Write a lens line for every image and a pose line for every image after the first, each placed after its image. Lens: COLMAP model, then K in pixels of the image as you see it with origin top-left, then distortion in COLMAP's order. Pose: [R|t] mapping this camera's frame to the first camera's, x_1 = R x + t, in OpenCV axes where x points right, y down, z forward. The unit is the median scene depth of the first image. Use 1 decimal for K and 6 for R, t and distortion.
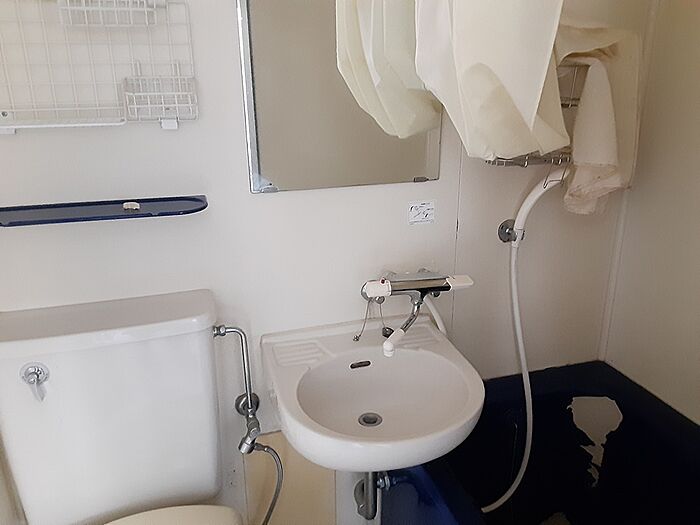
lens RADIAL K [[563.8, 0, 355.3], [0, 563.8, 260.1], [0, 0, 1]] dist [0.129169, -0.189356]
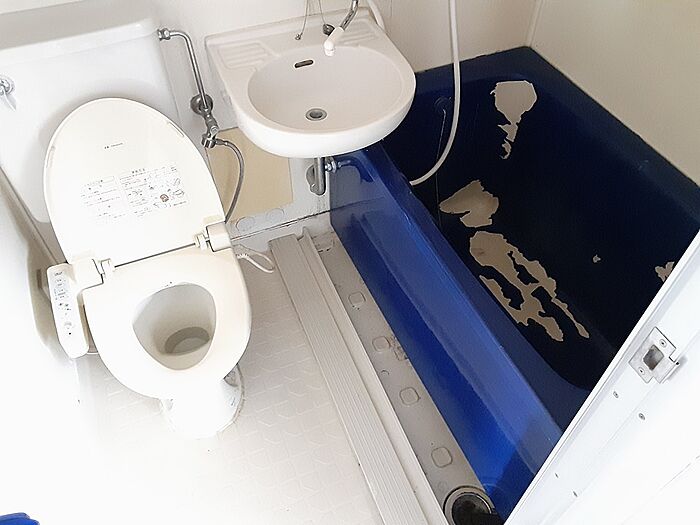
lens RADIAL K [[563.8, 0, 355.3], [0, 563.8, 260.1], [0, 0, 1]] dist [0.129169, -0.189356]
pose [[0.994954, -0.068225, 0.073568, 0.000734], [0.021883, 0.863136, 0.504497, -0.036779], [-0.097918, -0.500341, 0.860274, -0.119921]]
